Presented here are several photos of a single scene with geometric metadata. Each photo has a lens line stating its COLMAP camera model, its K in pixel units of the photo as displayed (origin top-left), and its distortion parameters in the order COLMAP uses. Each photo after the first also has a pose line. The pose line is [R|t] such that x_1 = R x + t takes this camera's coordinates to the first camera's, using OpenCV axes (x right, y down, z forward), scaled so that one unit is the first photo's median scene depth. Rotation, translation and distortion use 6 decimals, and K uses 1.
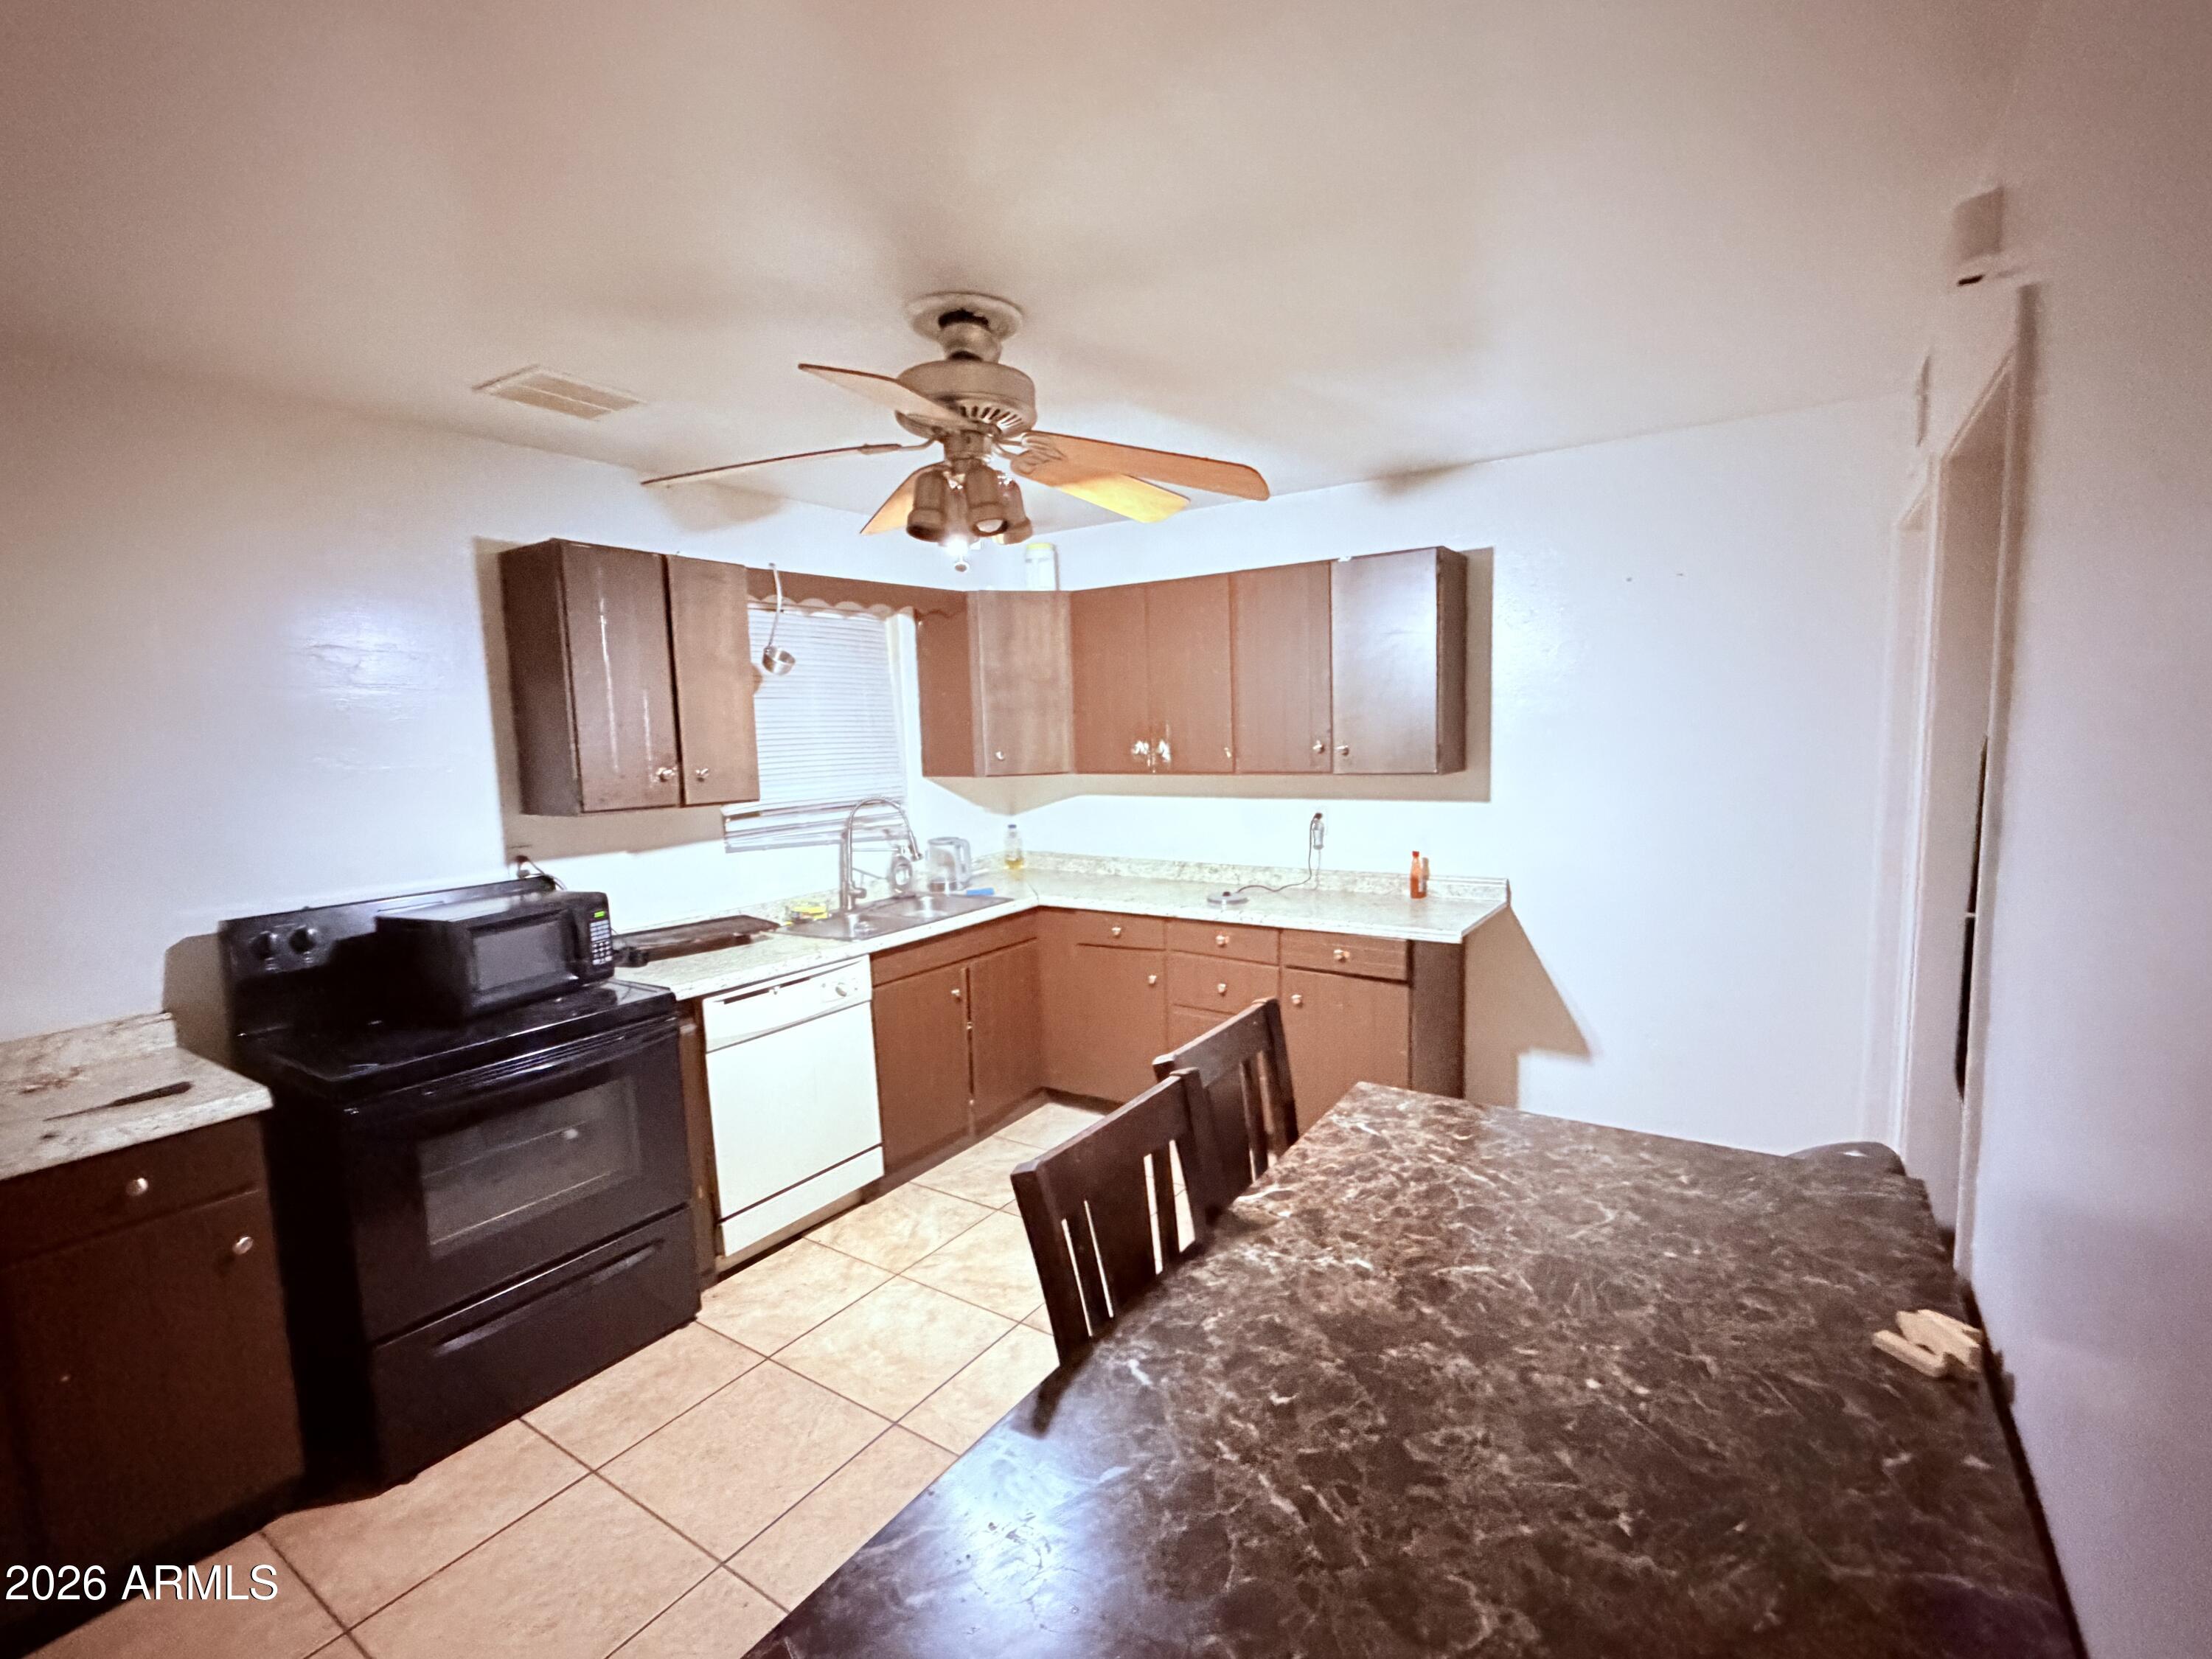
lens RADIAL K [[1011.5, 0, 1103.6], [0, 1011.5, 835.2], [0, 0, 1]] dist [-0.000475, -0.000271]
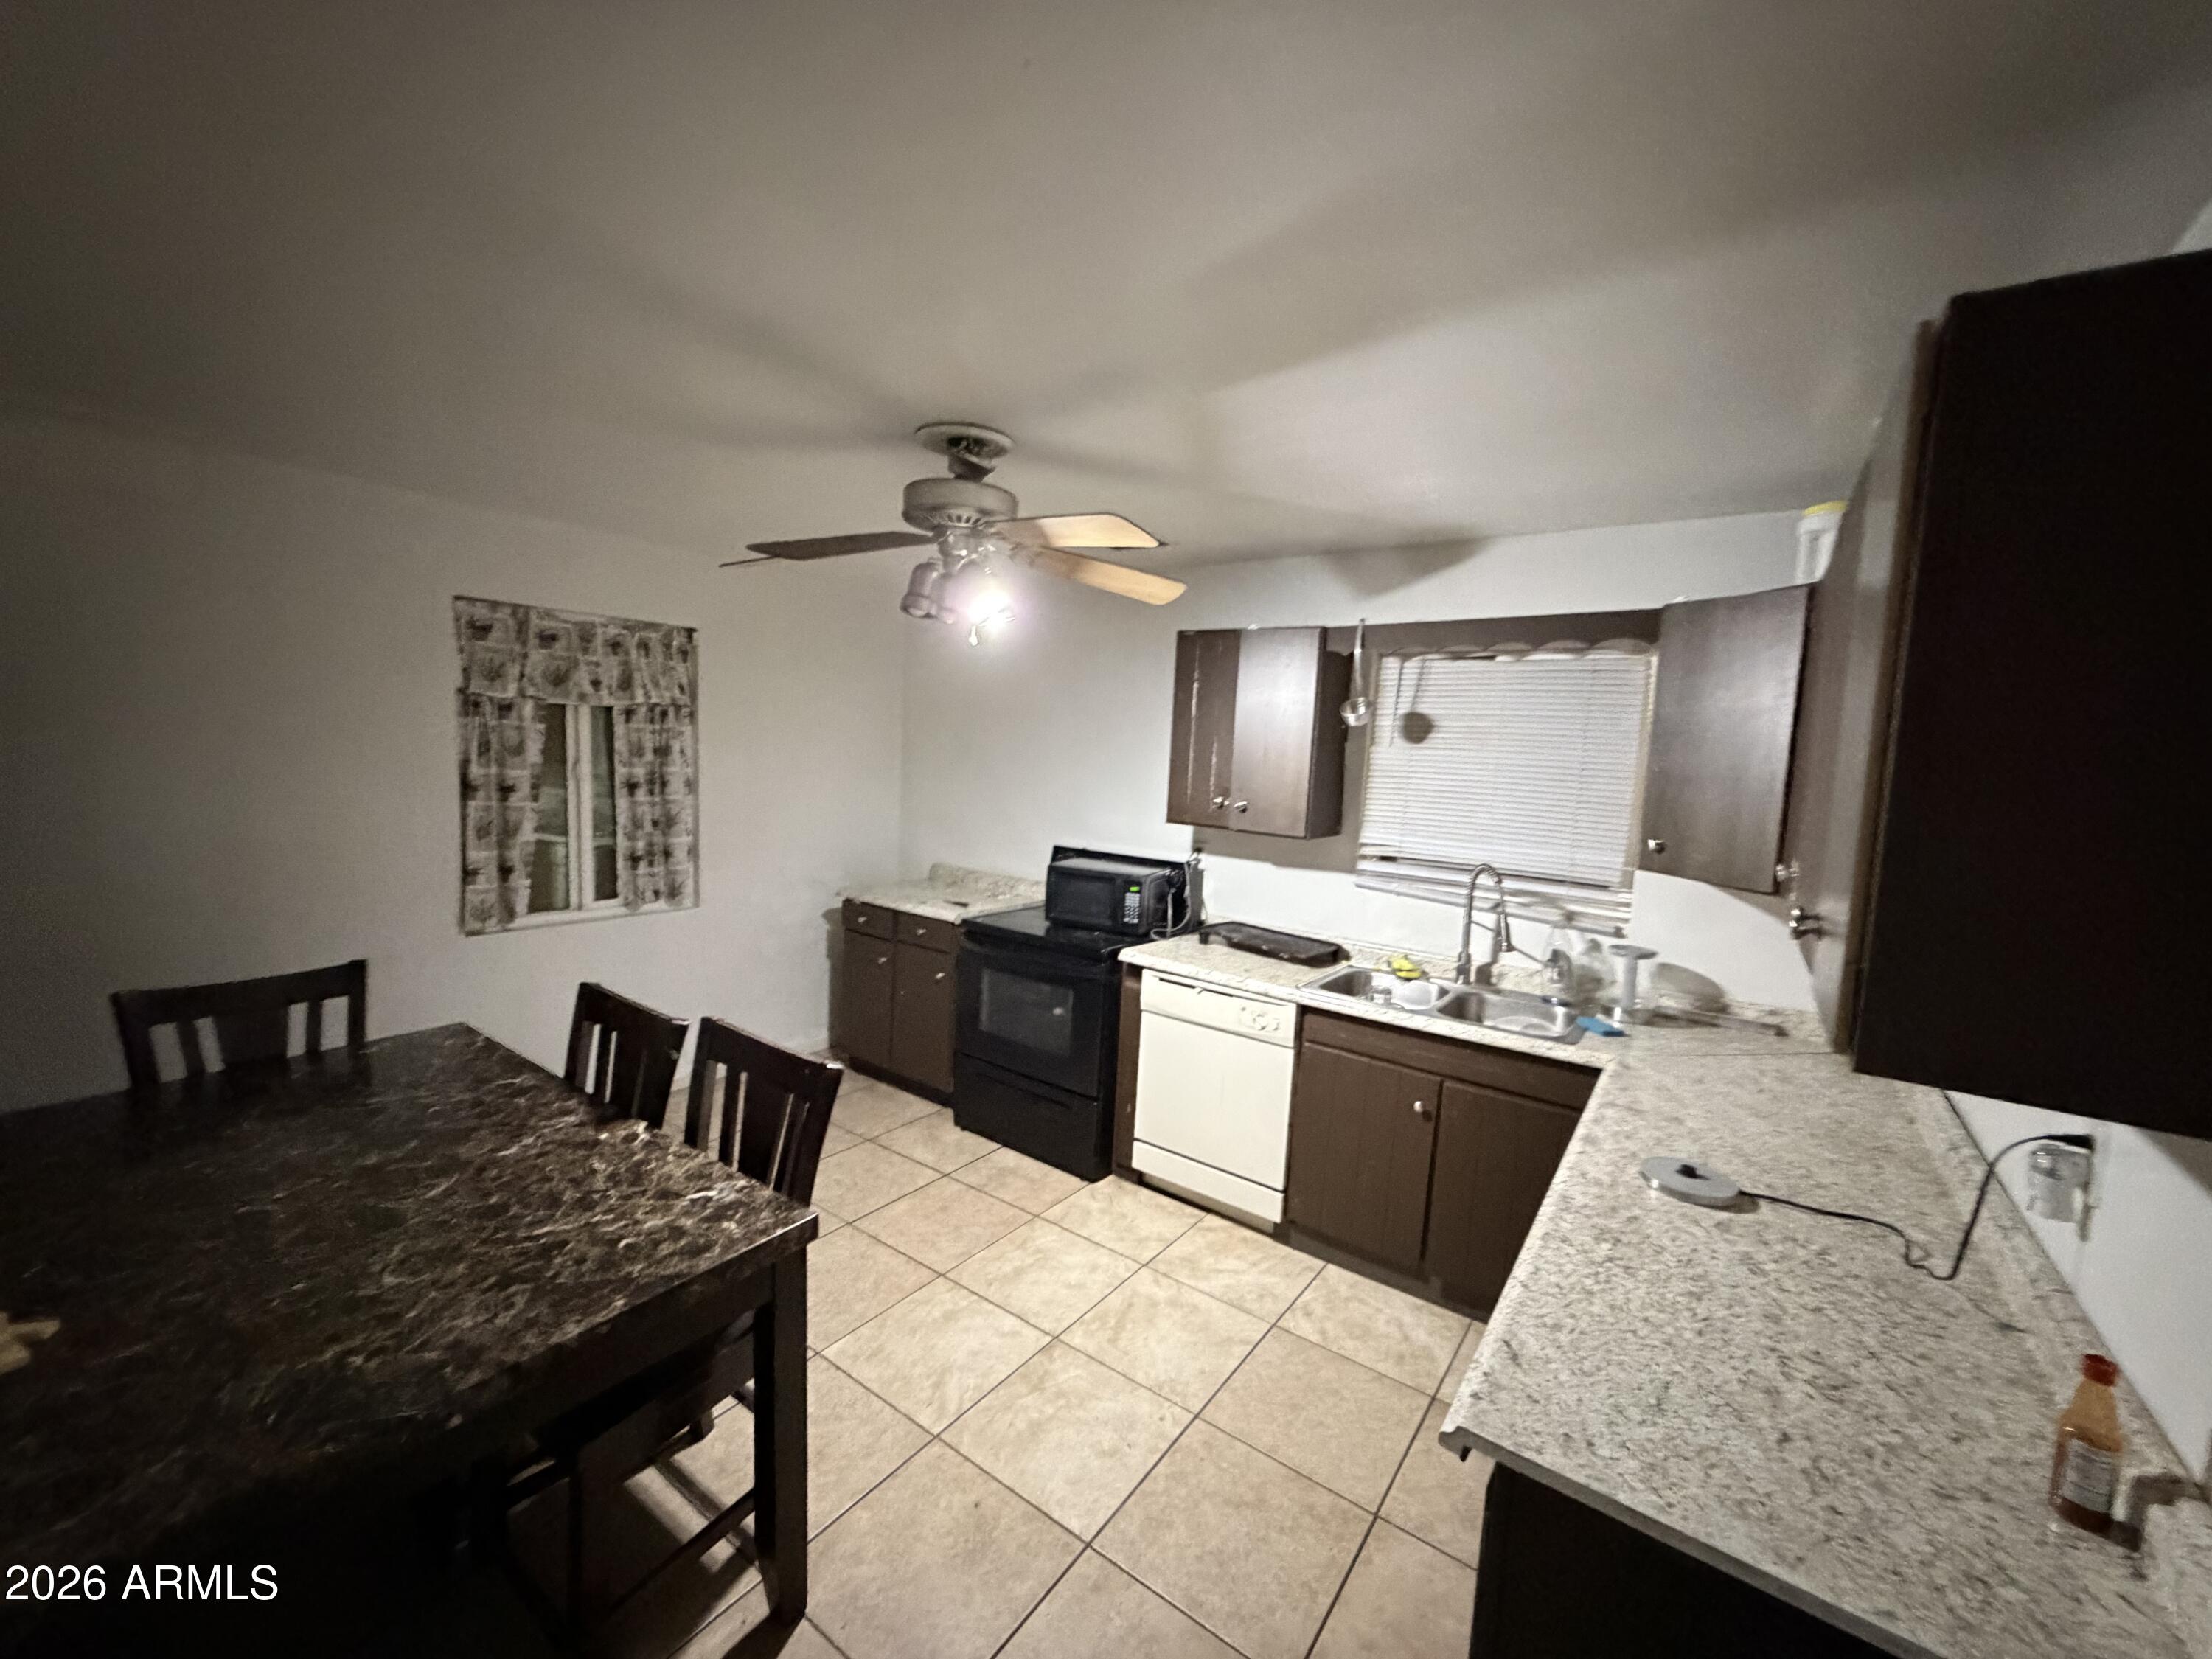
lens RADIAL K [[884.8, 0, 1102.9], [0, 884.8, 826.7], [0, 0, 1]] dist [0.000162, 0.000508]
pose [[-0.041313, 0.120934, -0.991800, 1.000821], [-0.154021, 0.980012, 0.125912, -0.215772], [0.987204, 0.157960, -0.021861, 1.282871]]
